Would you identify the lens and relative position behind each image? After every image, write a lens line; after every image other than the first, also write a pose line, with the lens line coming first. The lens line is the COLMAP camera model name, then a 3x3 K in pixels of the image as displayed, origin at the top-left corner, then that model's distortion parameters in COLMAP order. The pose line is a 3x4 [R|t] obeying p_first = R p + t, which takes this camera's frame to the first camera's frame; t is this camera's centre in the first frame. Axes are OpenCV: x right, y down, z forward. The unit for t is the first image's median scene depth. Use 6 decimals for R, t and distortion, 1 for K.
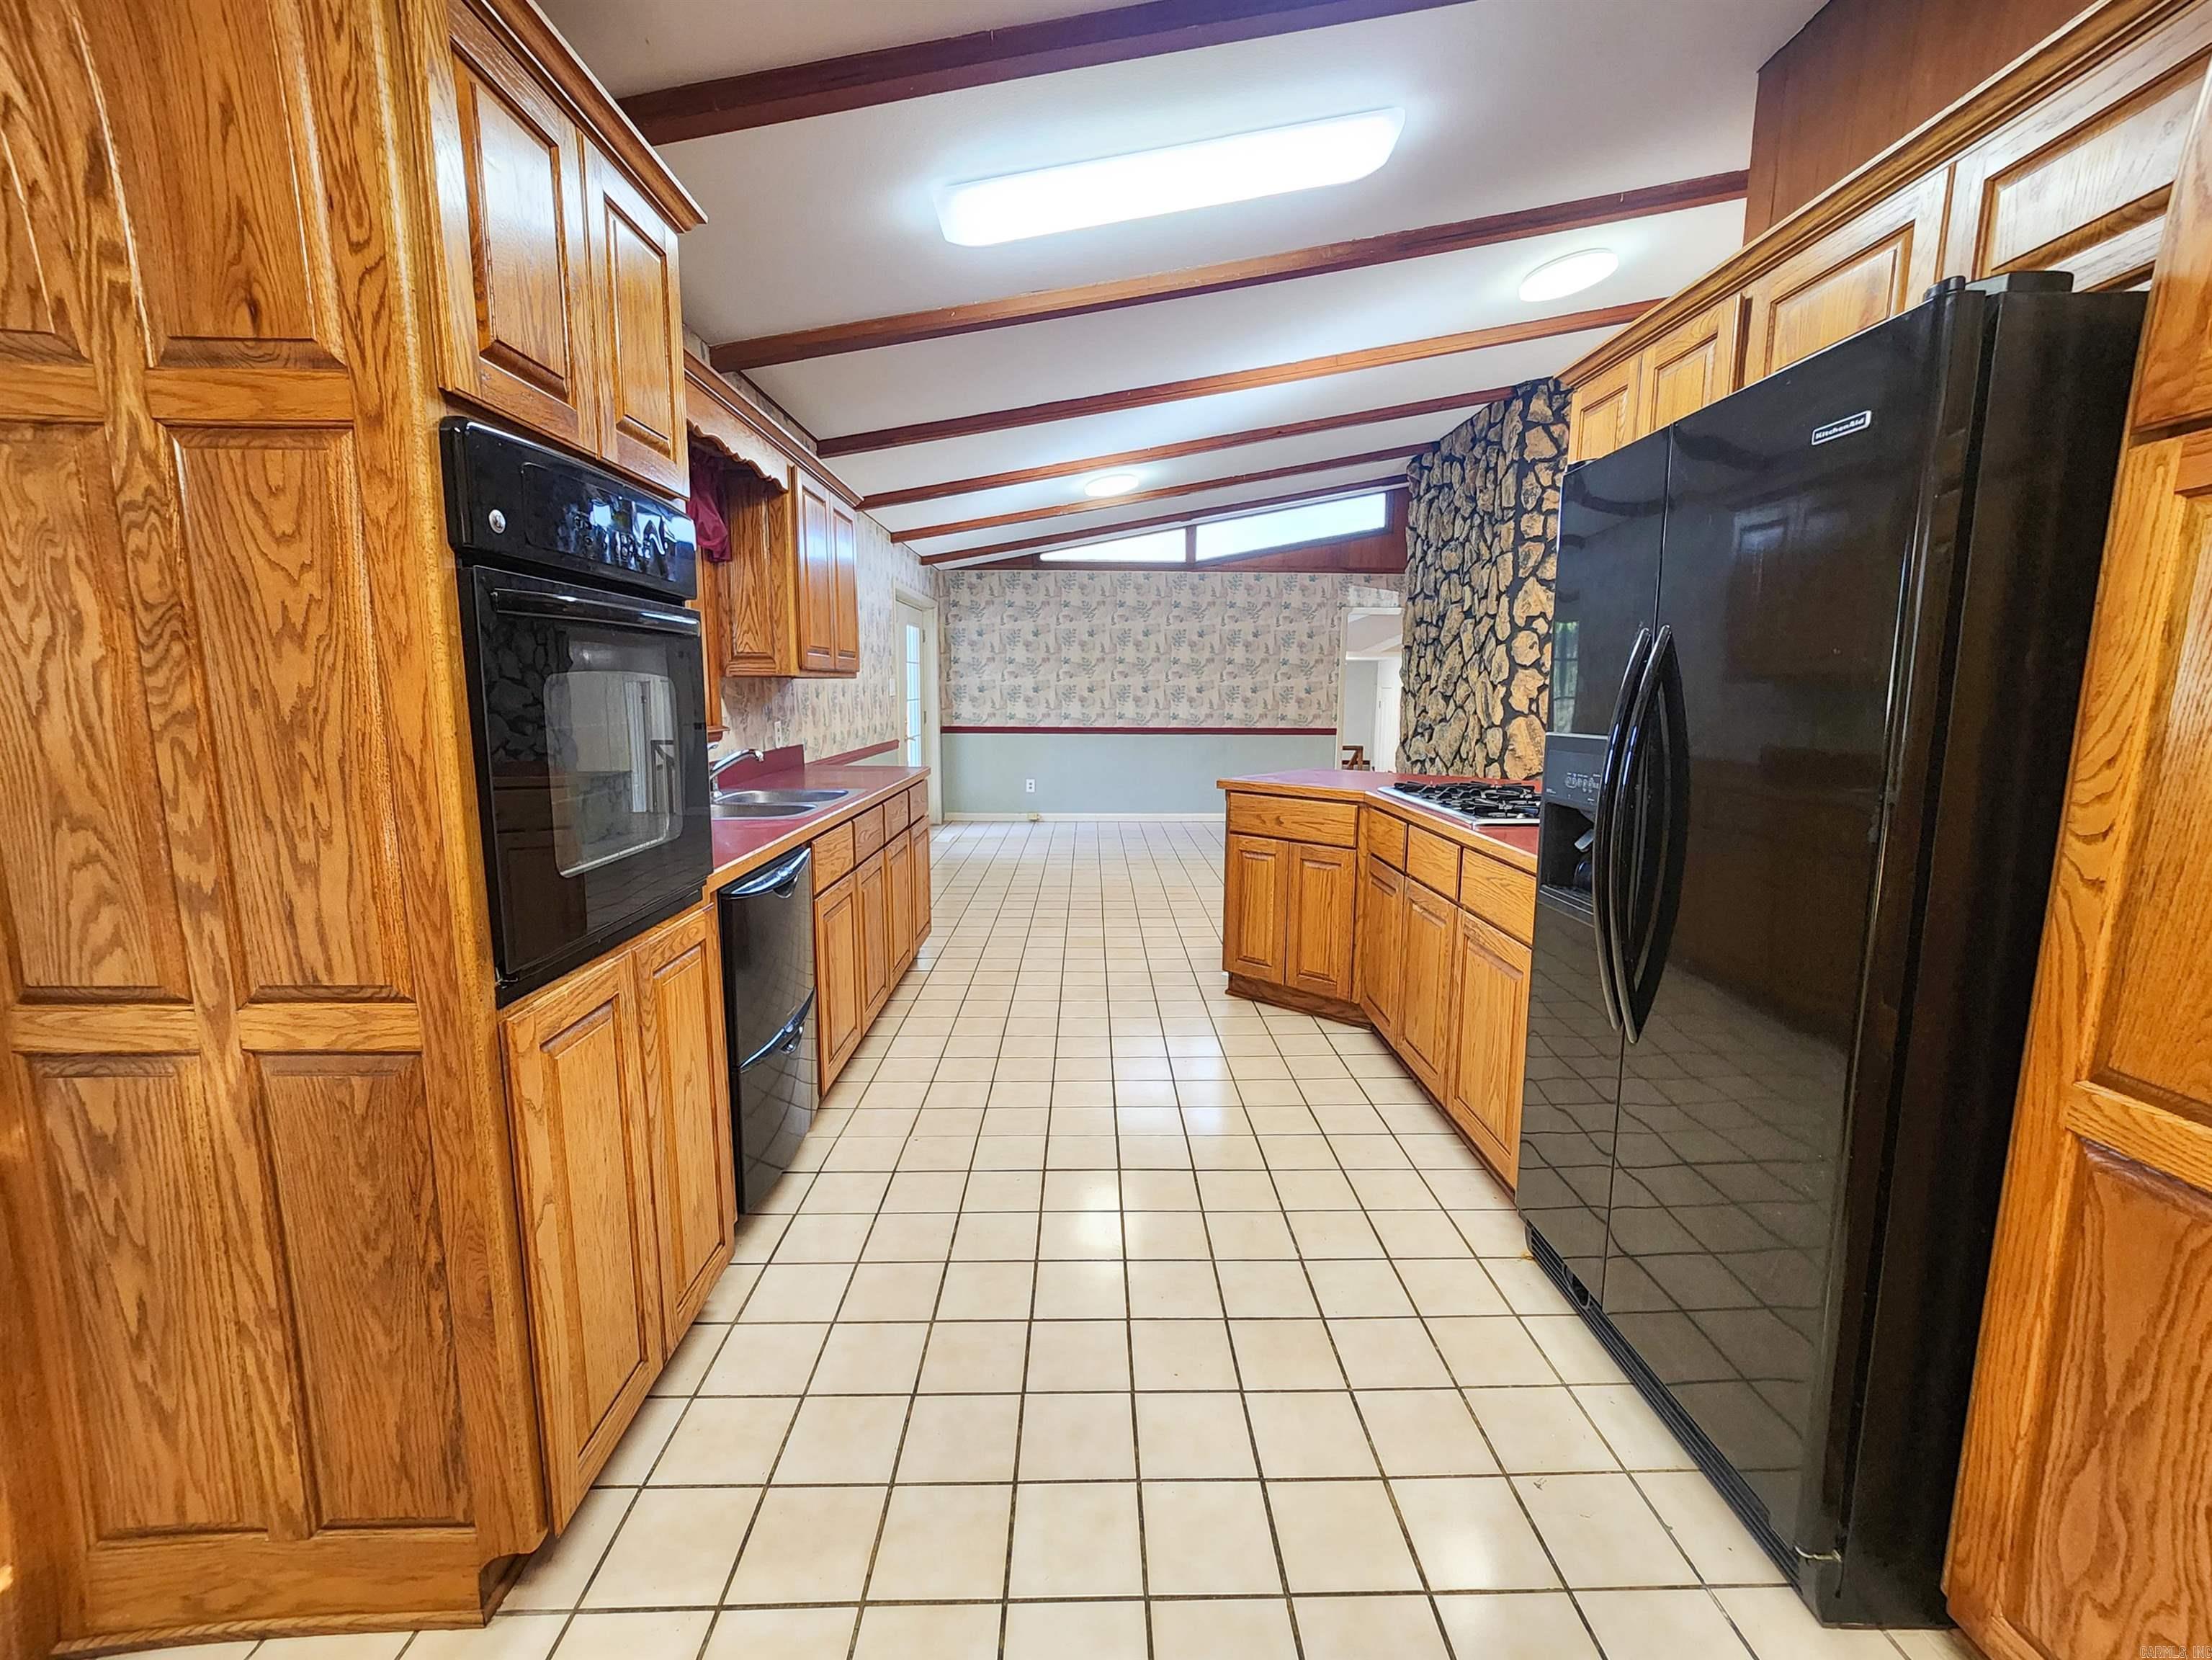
lens RADIAL K [[934.9, 0, 1116.6], [0, 934.9, 833.3], [0, 0, 1]] dist [-0.001034, -0.000014]
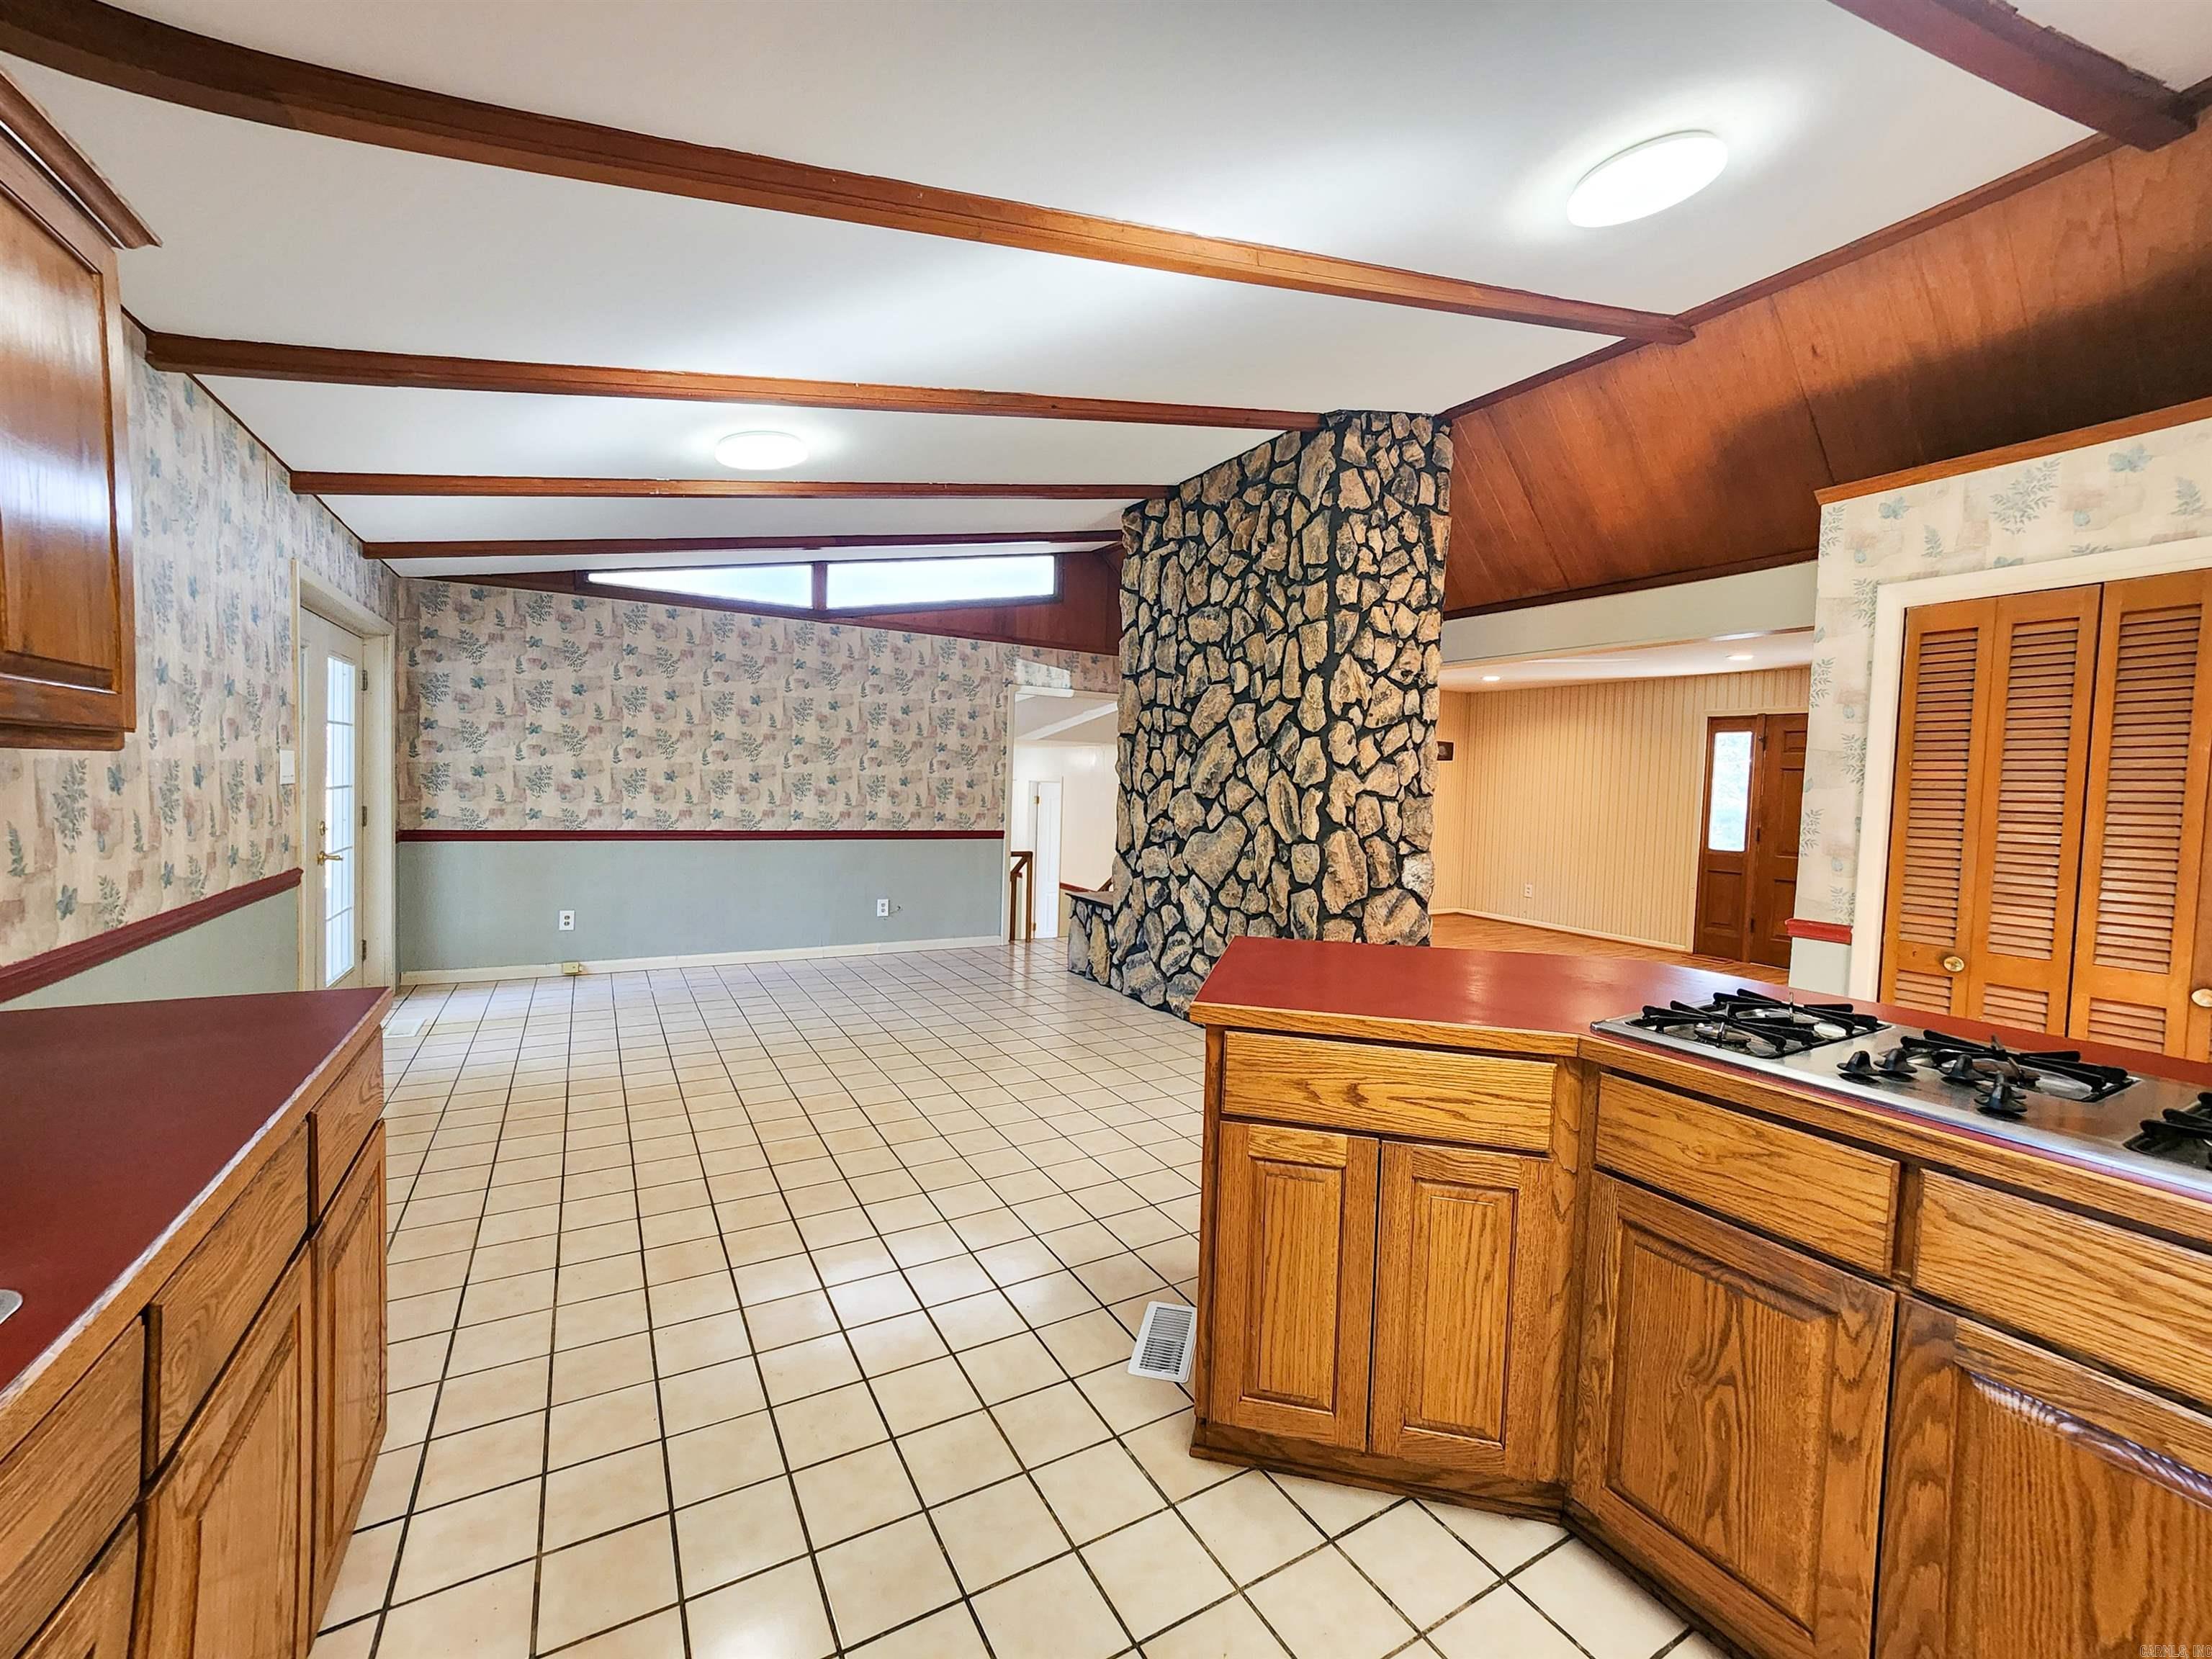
lens RADIAL K [[905.5, 0, 1106.0], [0, 905.5, 829.5], [0, 0, 1]] dist [-0.006917, 0.000040]
pose [[0.881540, -0.002894, 0.472101, -0.077437], [0.046487, 0.995654, -0.080700, -0.061086], [-0.469815, 0.093086, 0.877843, 0.358022]]
